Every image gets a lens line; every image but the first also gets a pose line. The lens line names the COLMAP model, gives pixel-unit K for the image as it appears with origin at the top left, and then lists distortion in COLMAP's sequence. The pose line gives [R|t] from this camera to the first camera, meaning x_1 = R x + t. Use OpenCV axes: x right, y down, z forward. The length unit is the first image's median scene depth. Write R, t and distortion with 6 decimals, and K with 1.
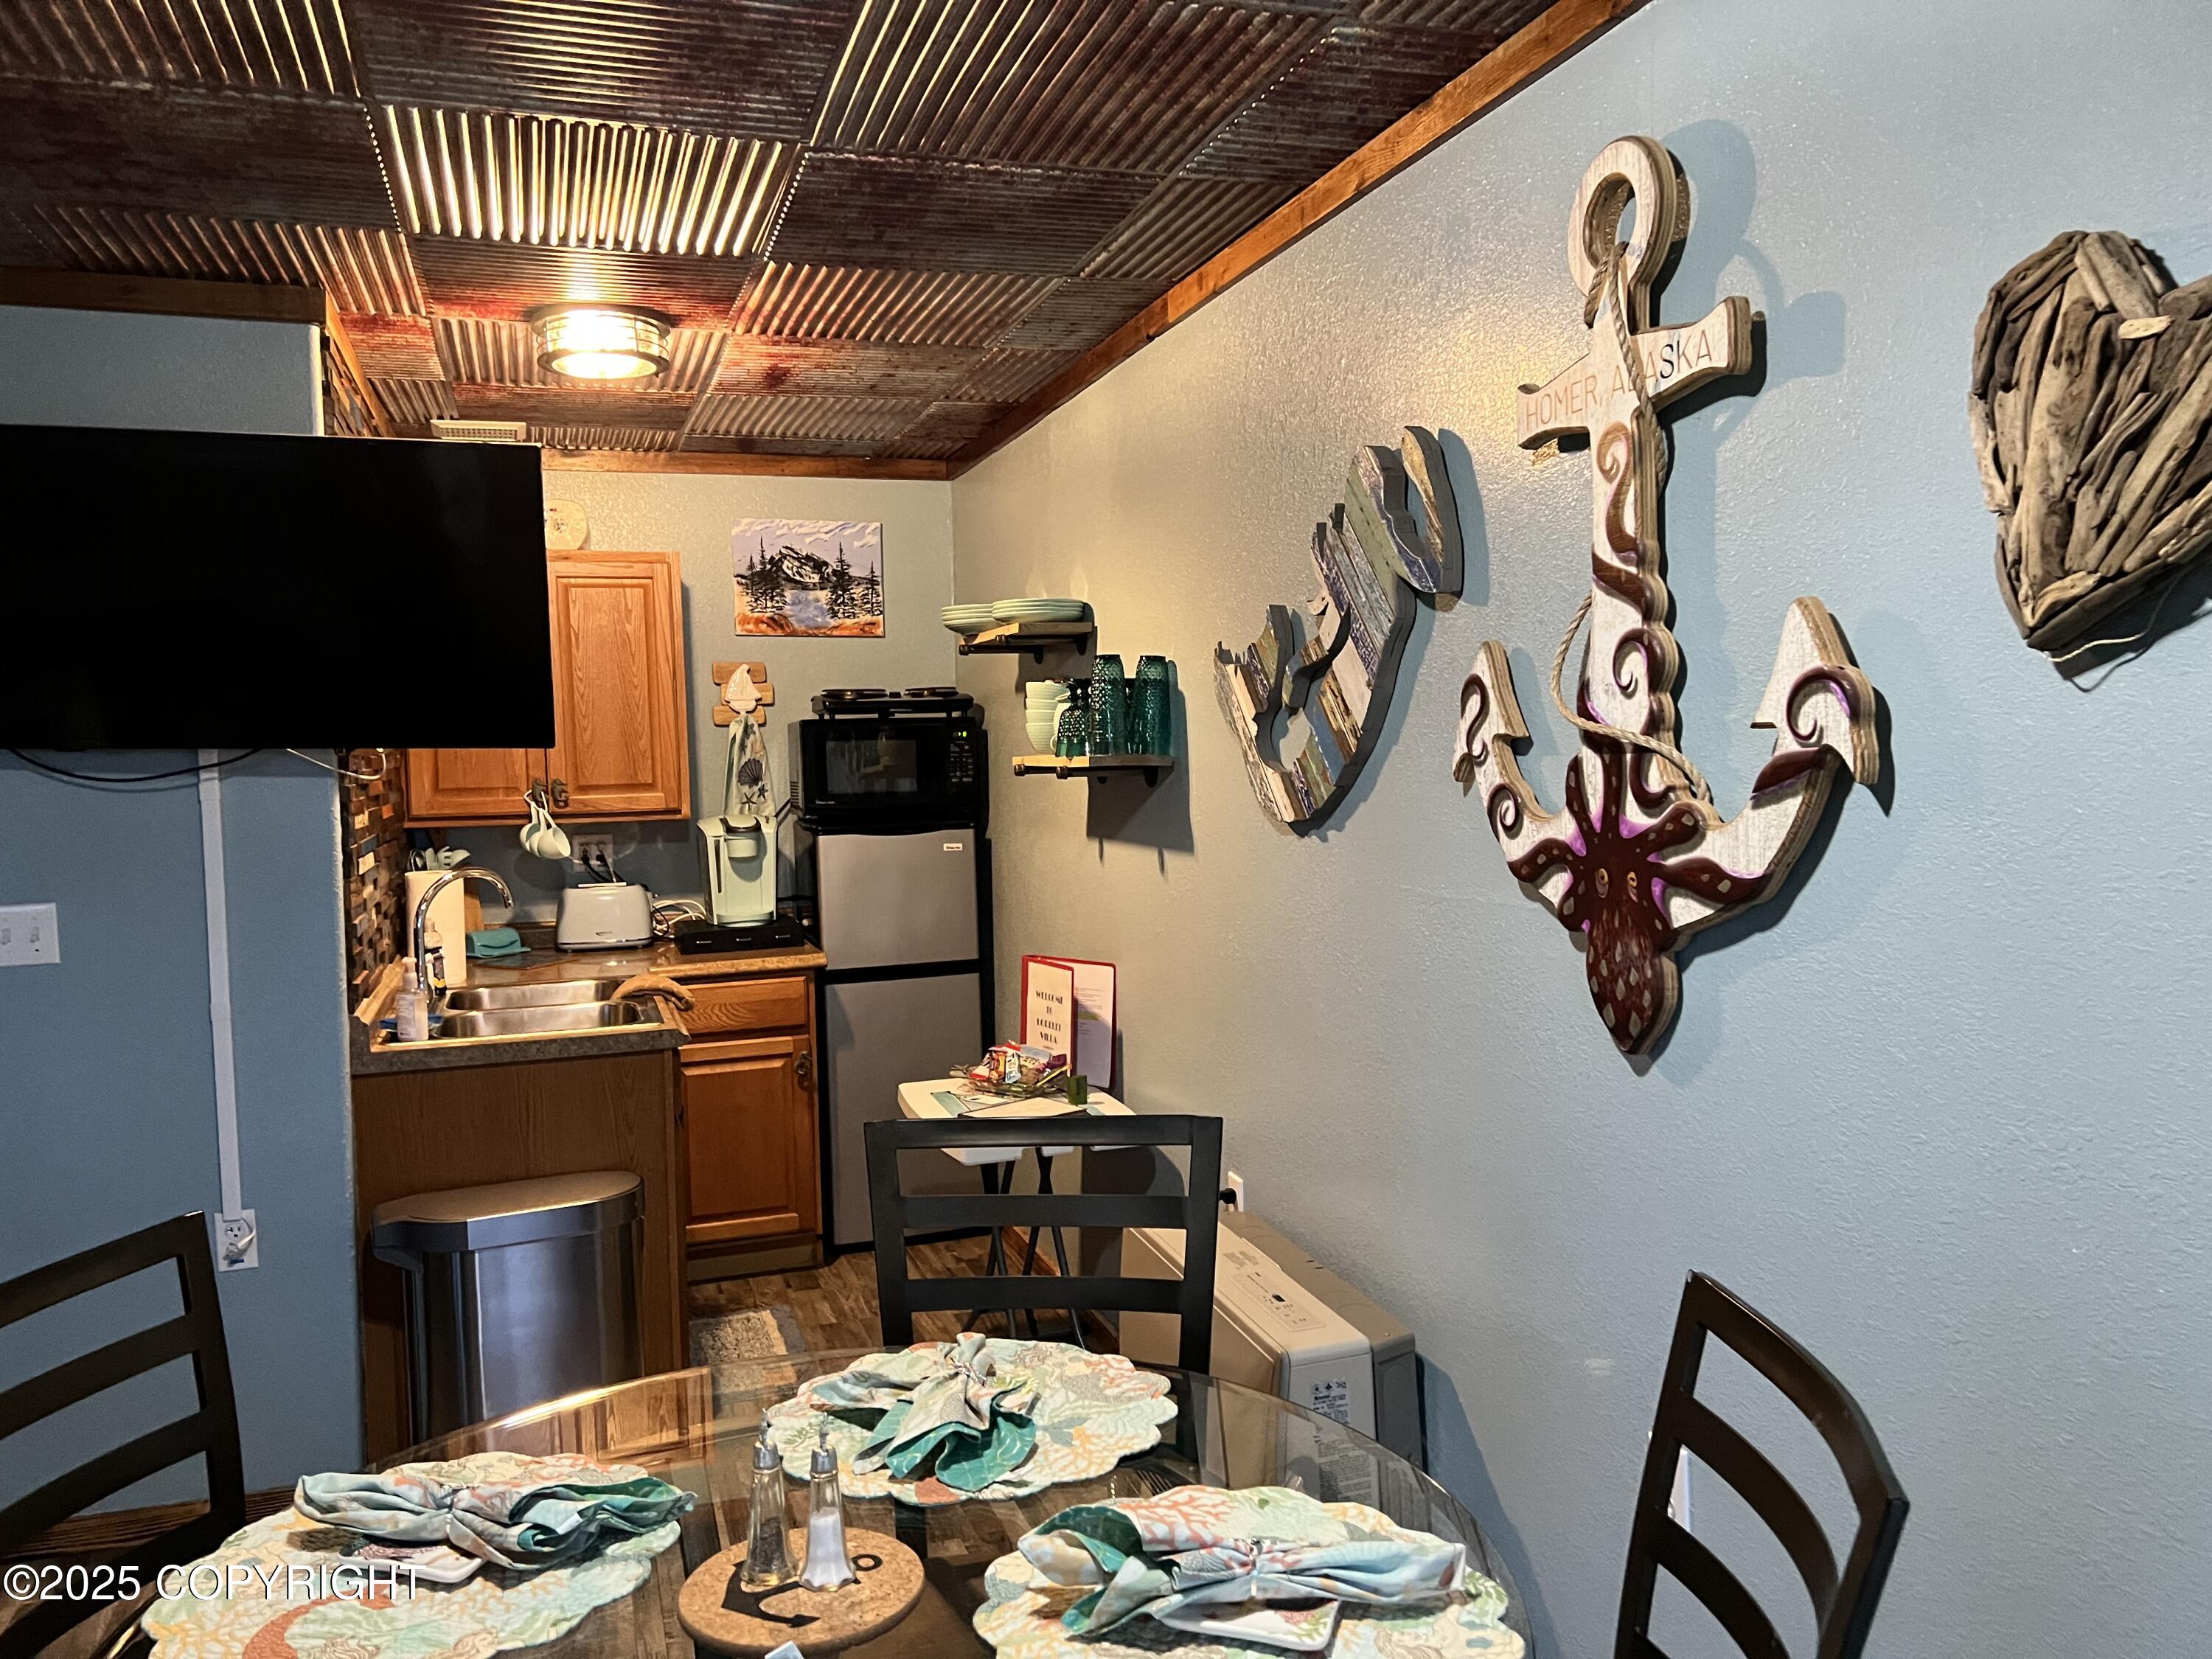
lens RADIAL K [[1657.0, 0, 1117.8], [0, 1657.0, 825.5], [0, 0, 1]] dist [0.051296, -0.057693]
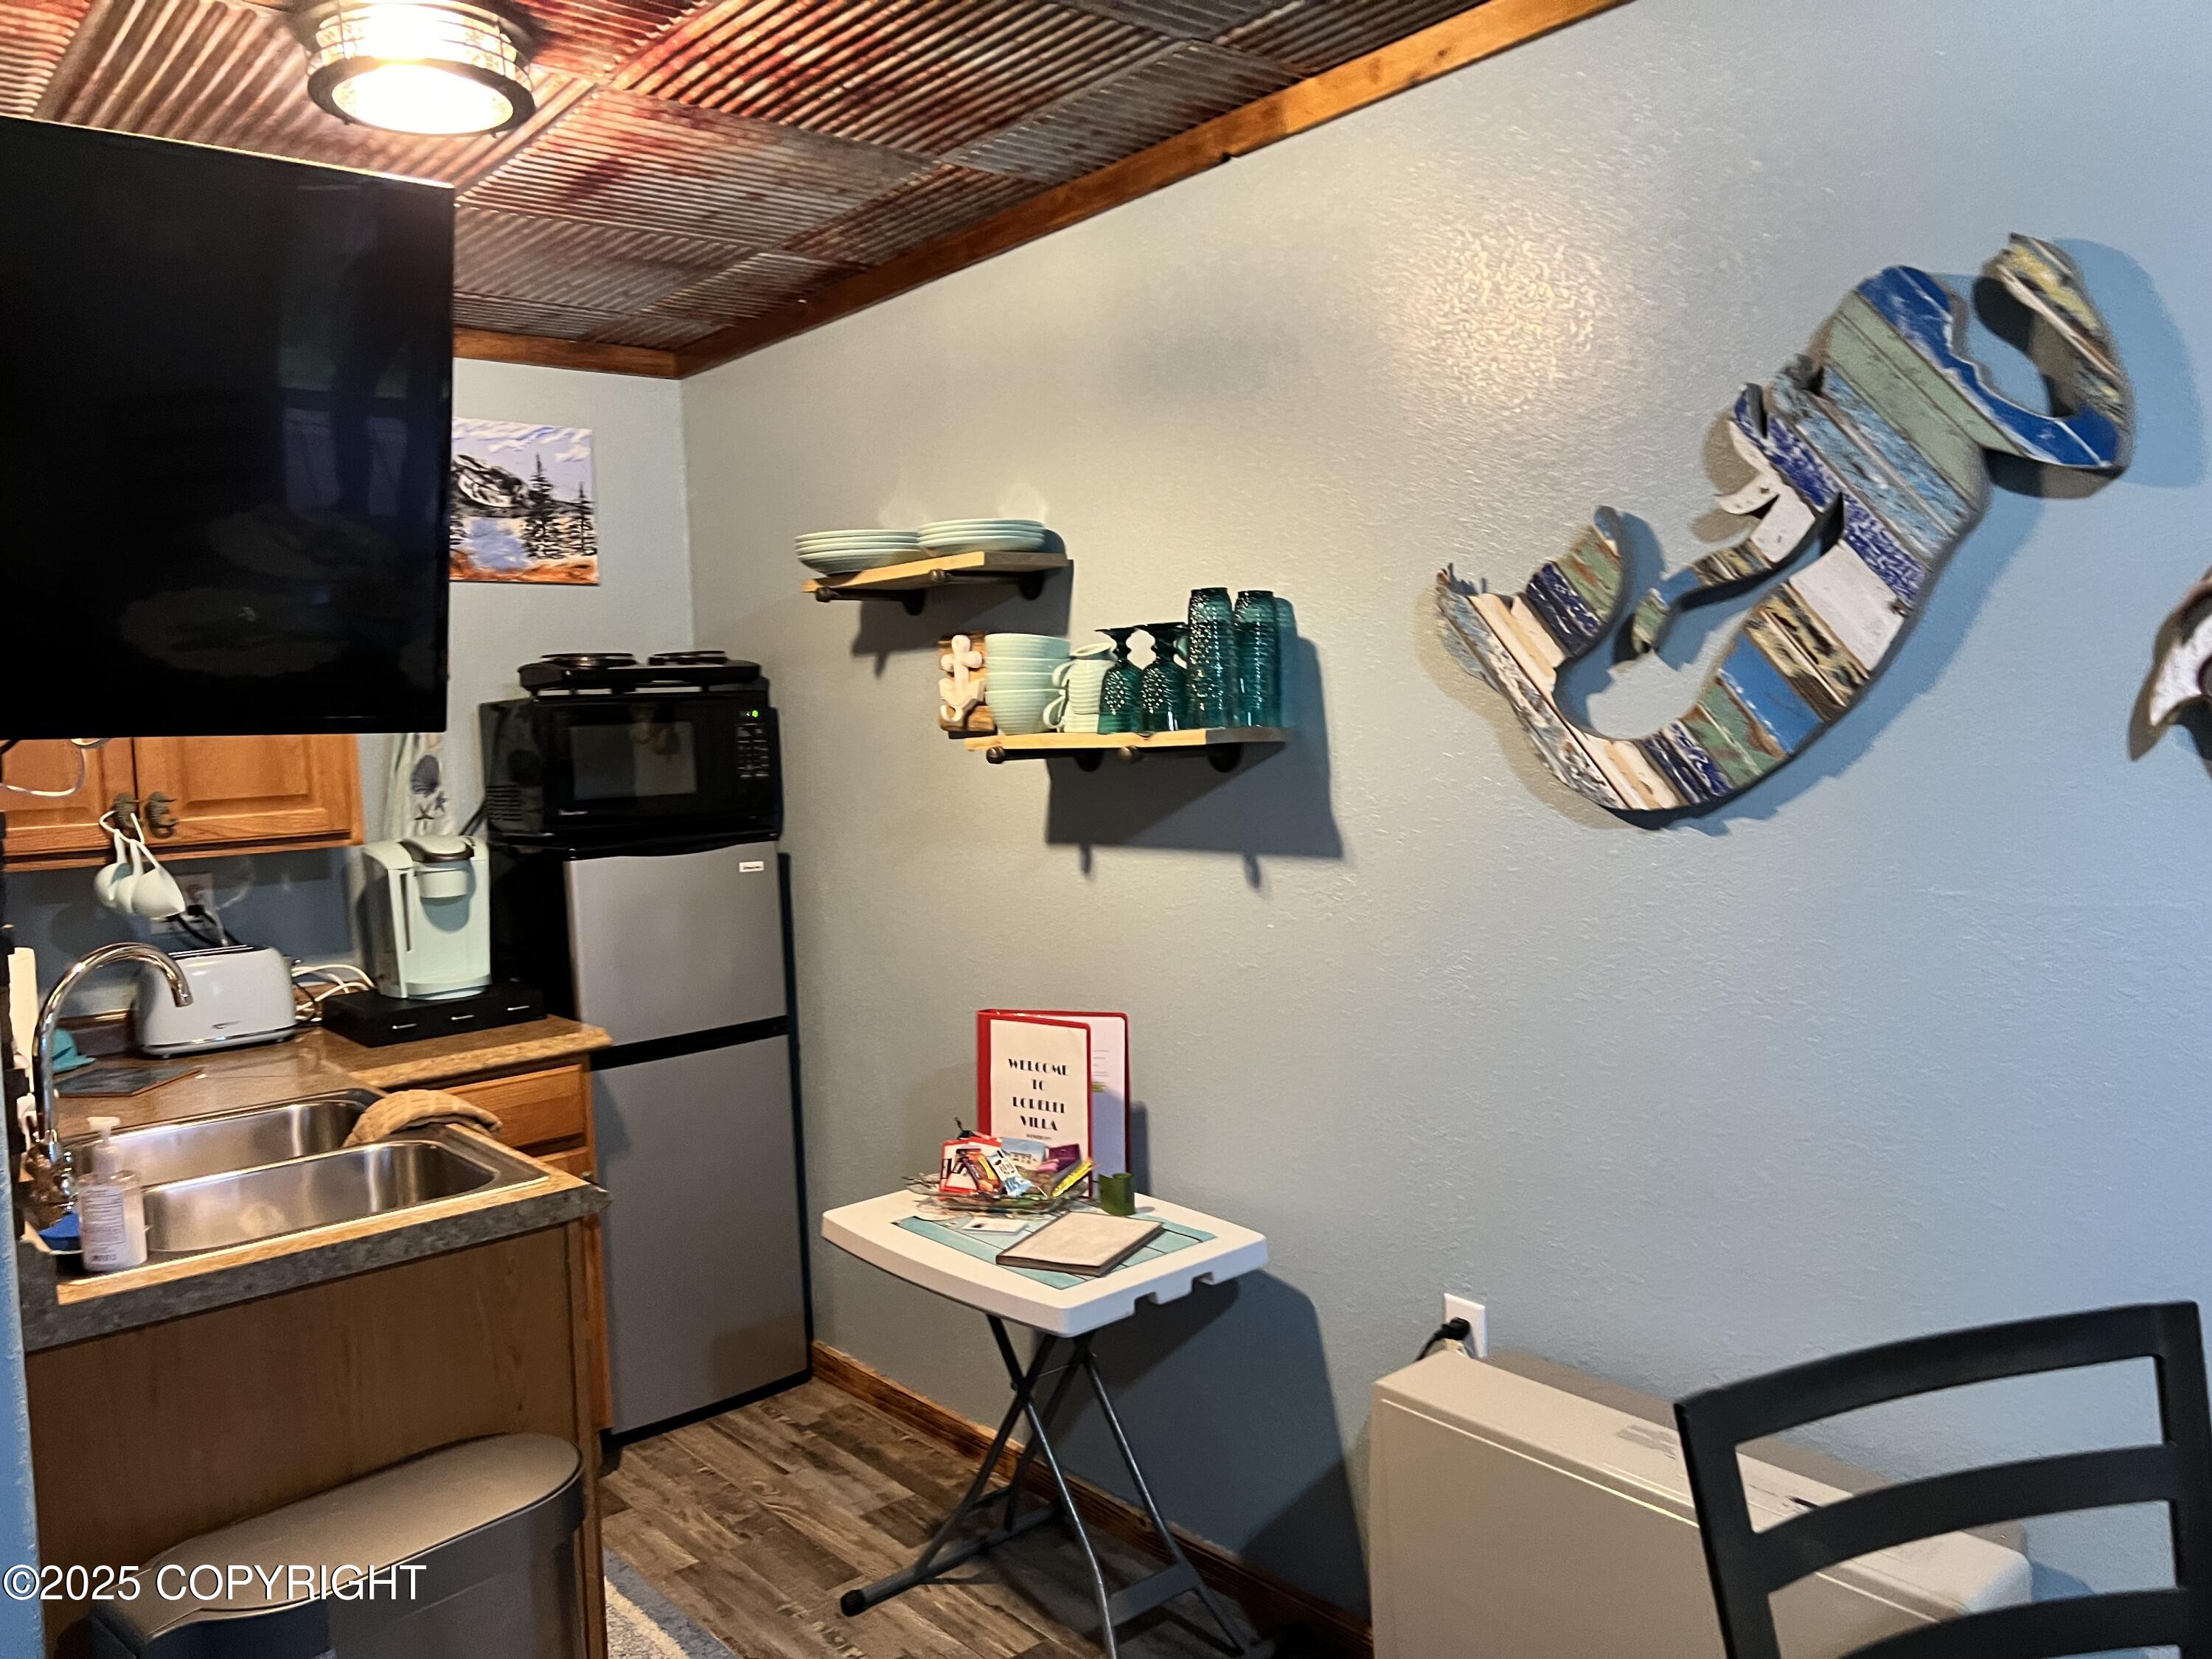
lens RADIAL K [[1653.0, 0, 1115.2], [0, 1653.0, 796.9], [0, 0, 1]] dist [0.012353, -0.004318]
pose [[0.924110, -0.036268, 0.380402, -0.319905], [0.040732, 0.999163, -0.003690, -0.012023], [-0.379950, 0.018905, 0.924814, 0.358929]]
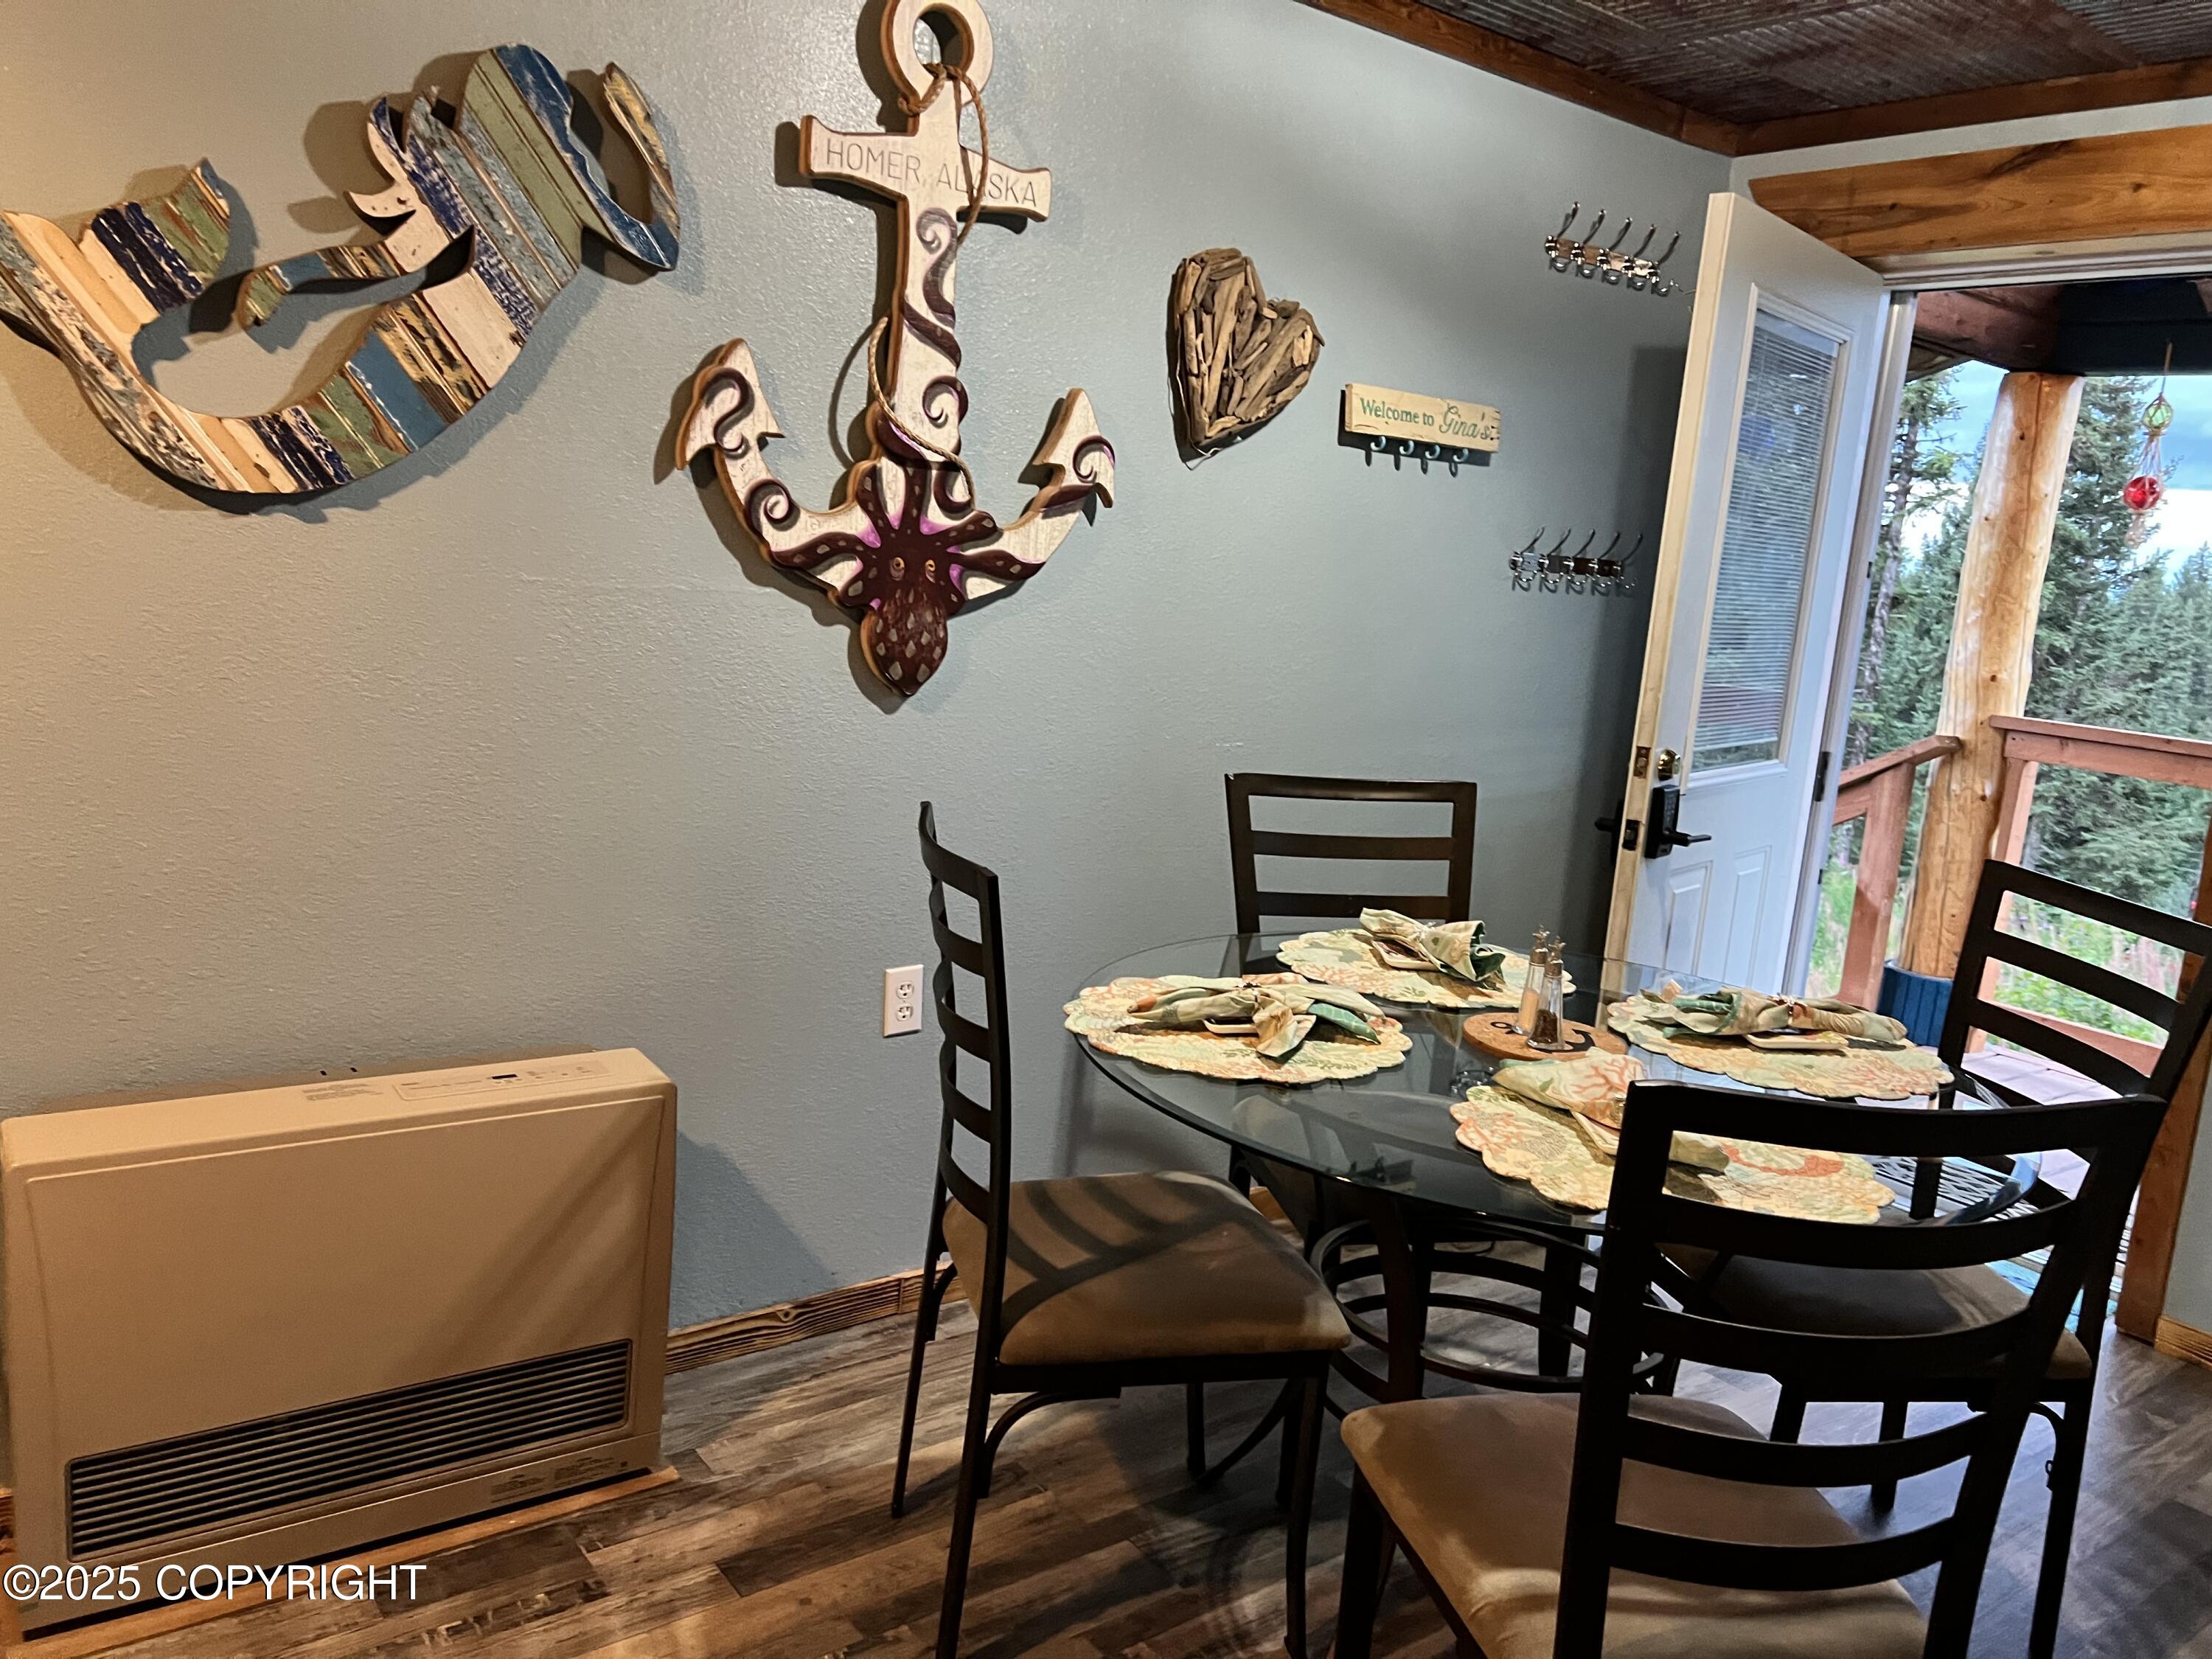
lens RADIAL K [[1657.0, 0, 1117.8], [0, 1657.0, 825.5], [0, 0, 1]] dist [0.051296, -0.057693]
pose [[-0.318637, -0.160864, 0.934127, -0.602756], [-0.028660, 0.986679, 0.160138, 0.011980], [-0.947443, 0.024254, -0.319002, 0.755548]]
